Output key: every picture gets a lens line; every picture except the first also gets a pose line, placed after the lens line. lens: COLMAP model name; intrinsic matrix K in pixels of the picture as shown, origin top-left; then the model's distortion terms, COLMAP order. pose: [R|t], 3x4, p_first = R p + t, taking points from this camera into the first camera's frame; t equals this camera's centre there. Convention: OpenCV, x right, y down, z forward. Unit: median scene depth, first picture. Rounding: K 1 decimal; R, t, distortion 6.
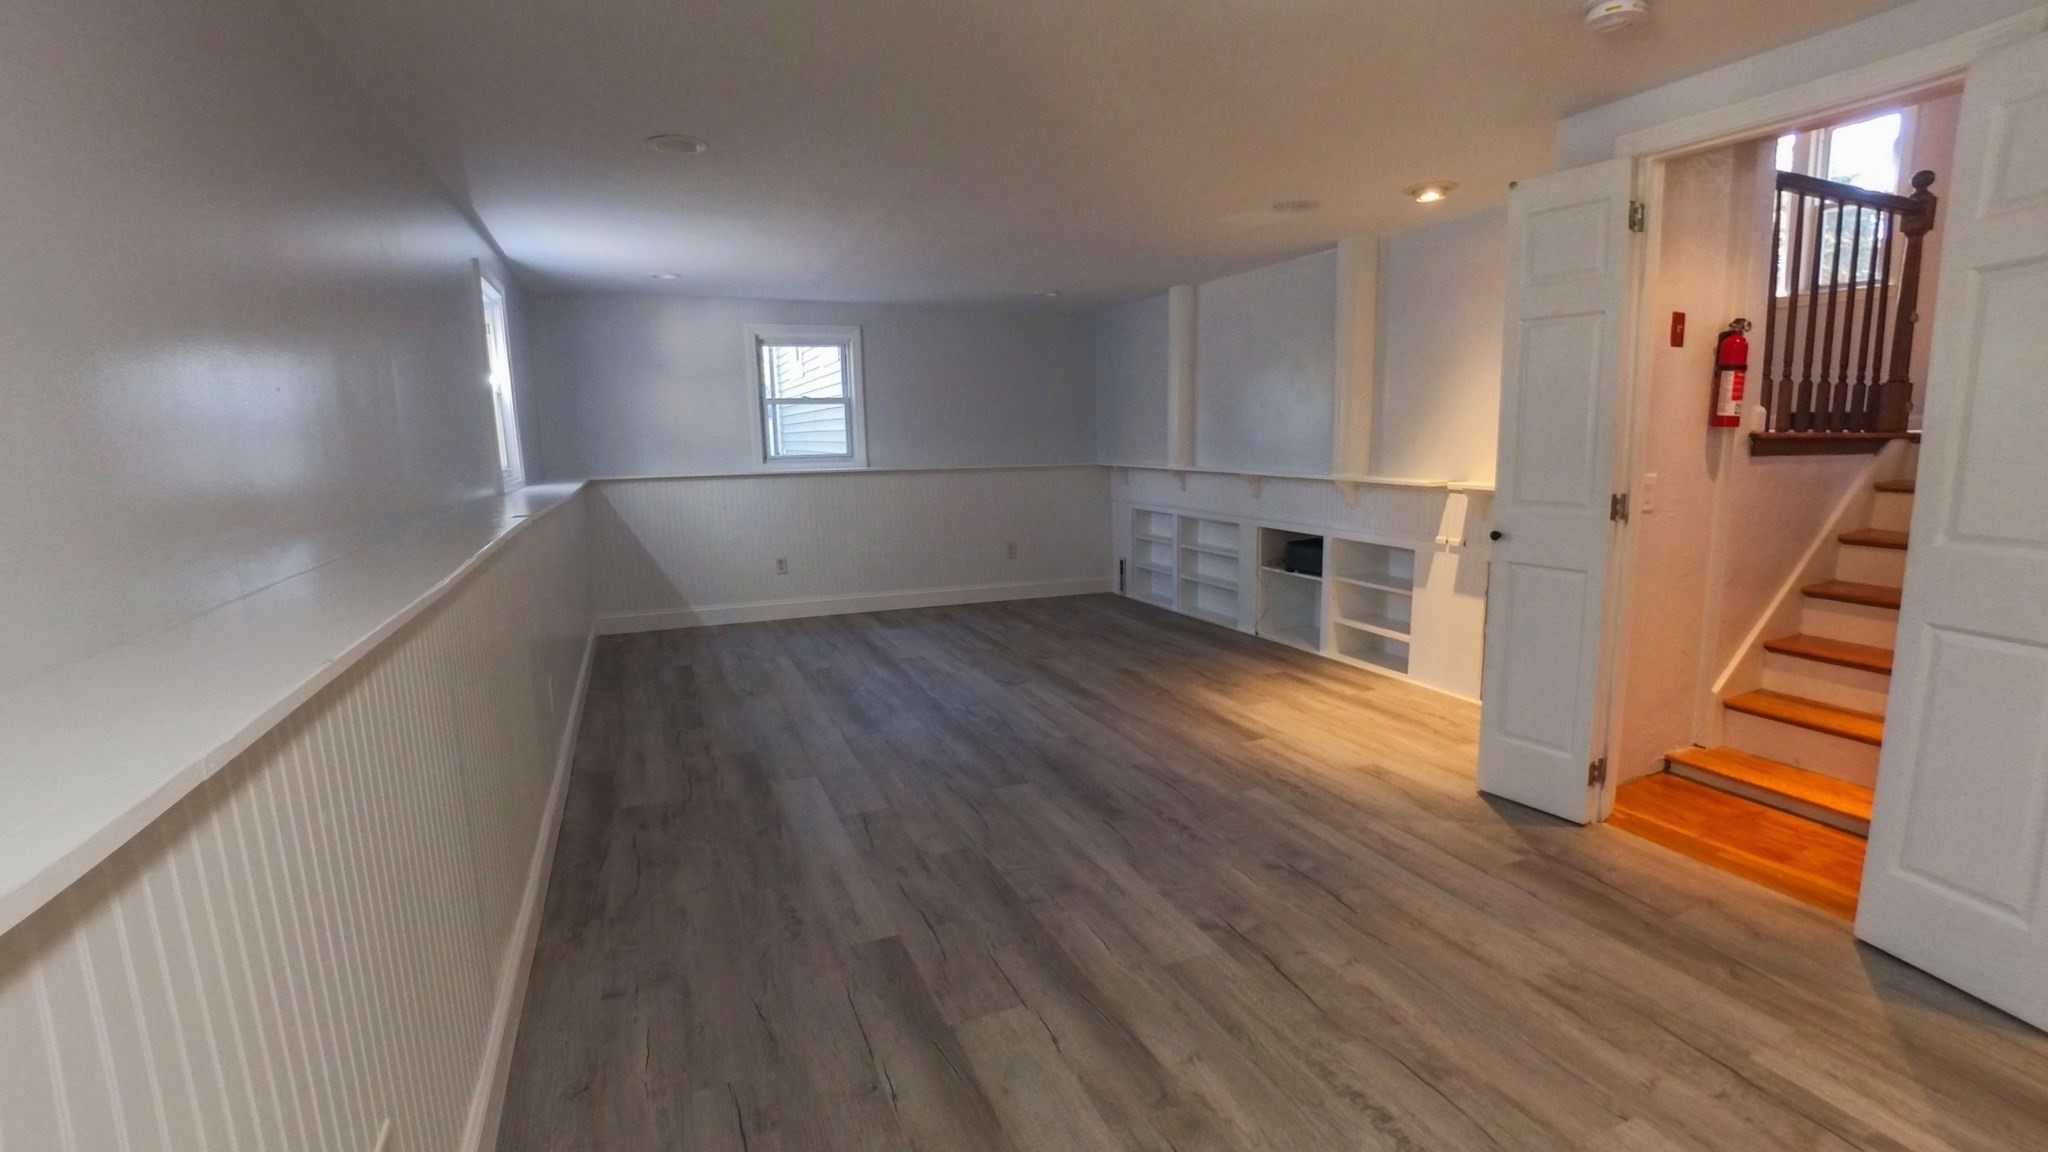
lens RADIAL K [[907.1, 0, 1028.8], [0, 907.1, 569.5], [0, 0, 1]] dist [-0.042869, -0.001363]
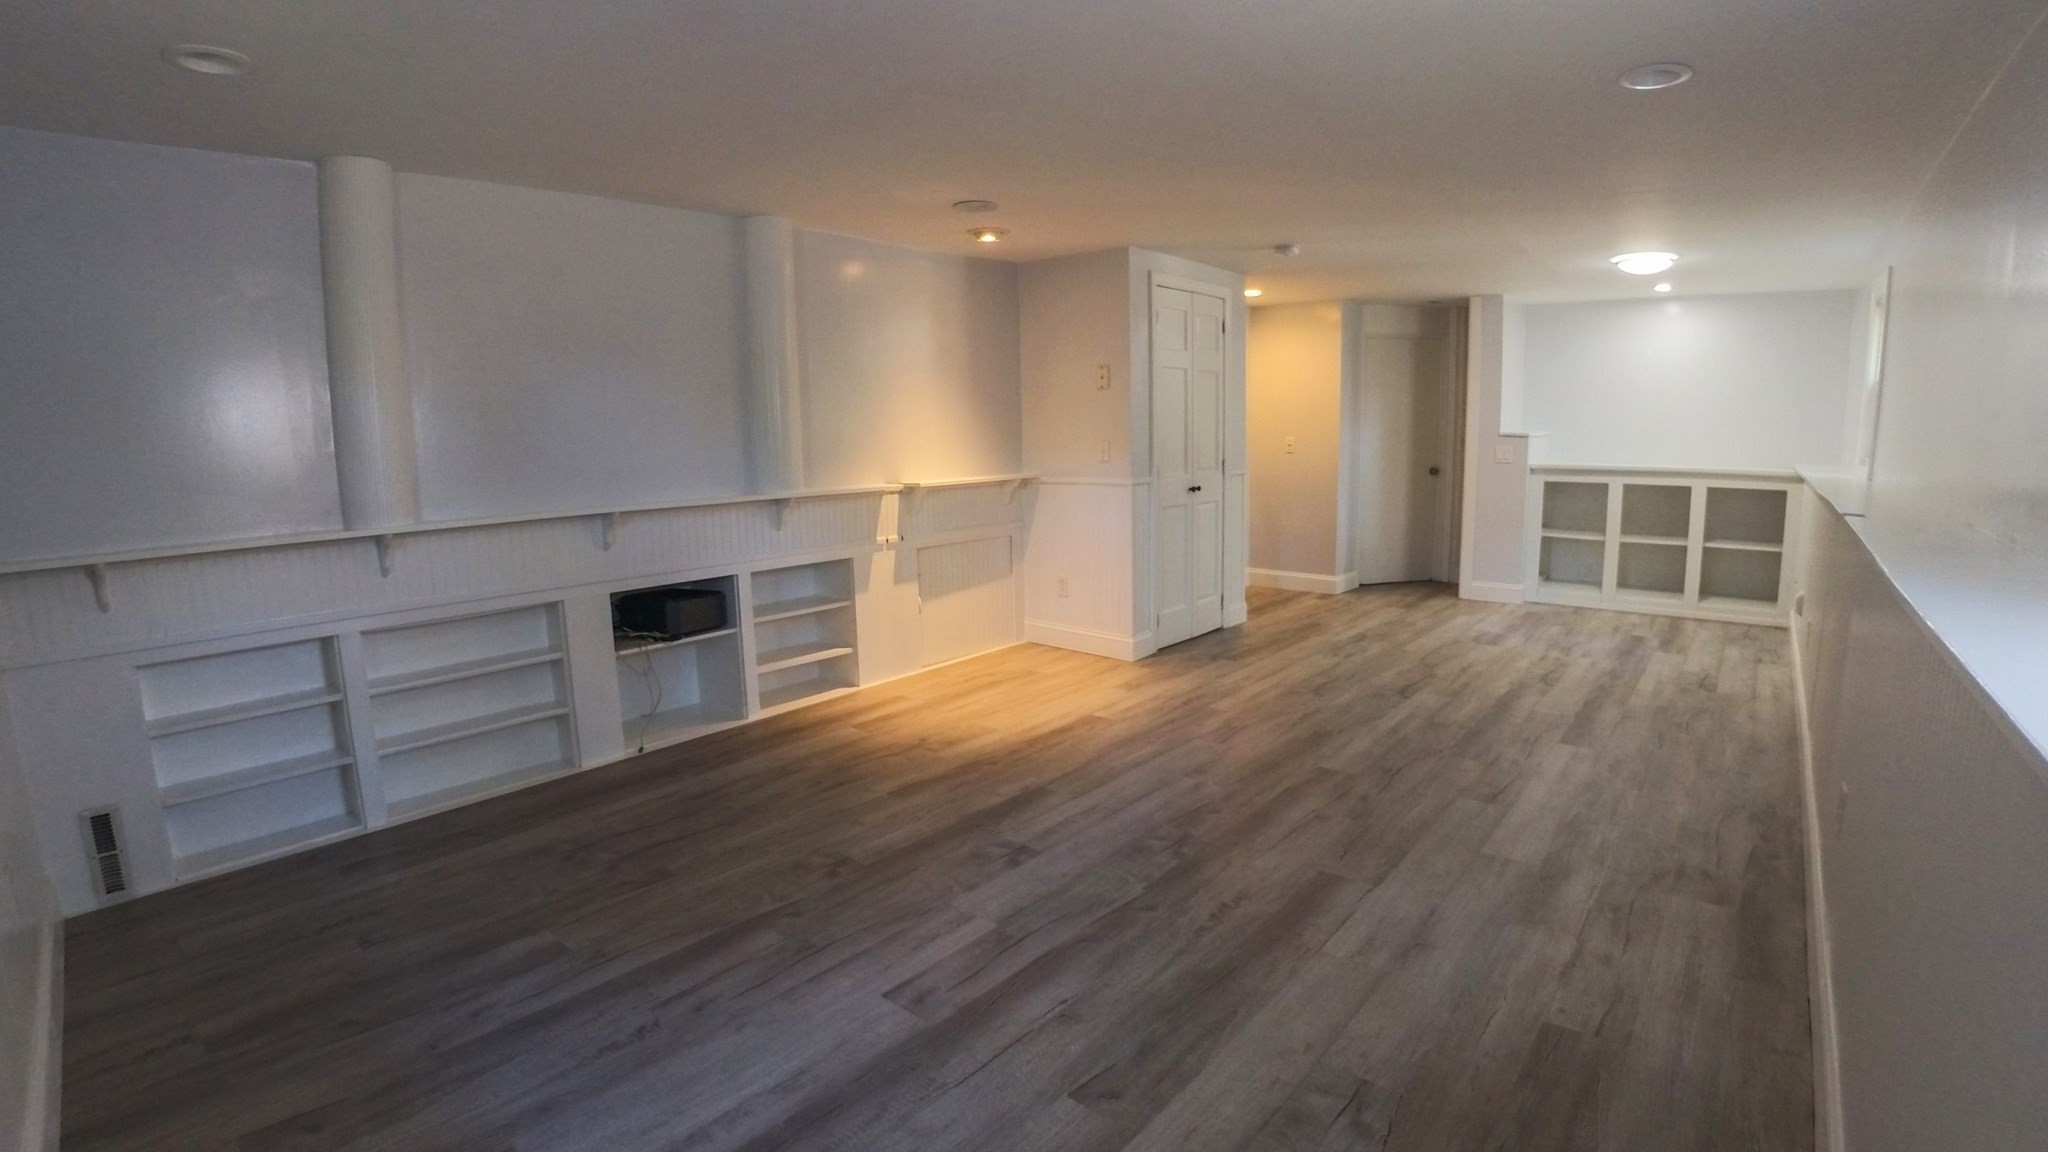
lens RADIAL K [[931.9, 0, 1024.6], [0, 931.9, 574.6], [0, 0, 1]] dist [-0.107610, 0.000057]
pose [[-0.446782, -0.119245, 0.886660, -0.648767], [0.155162, 0.965730, 0.208064, -0.214134], [-0.881085, 0.230535, -0.412968, 1.440616]]
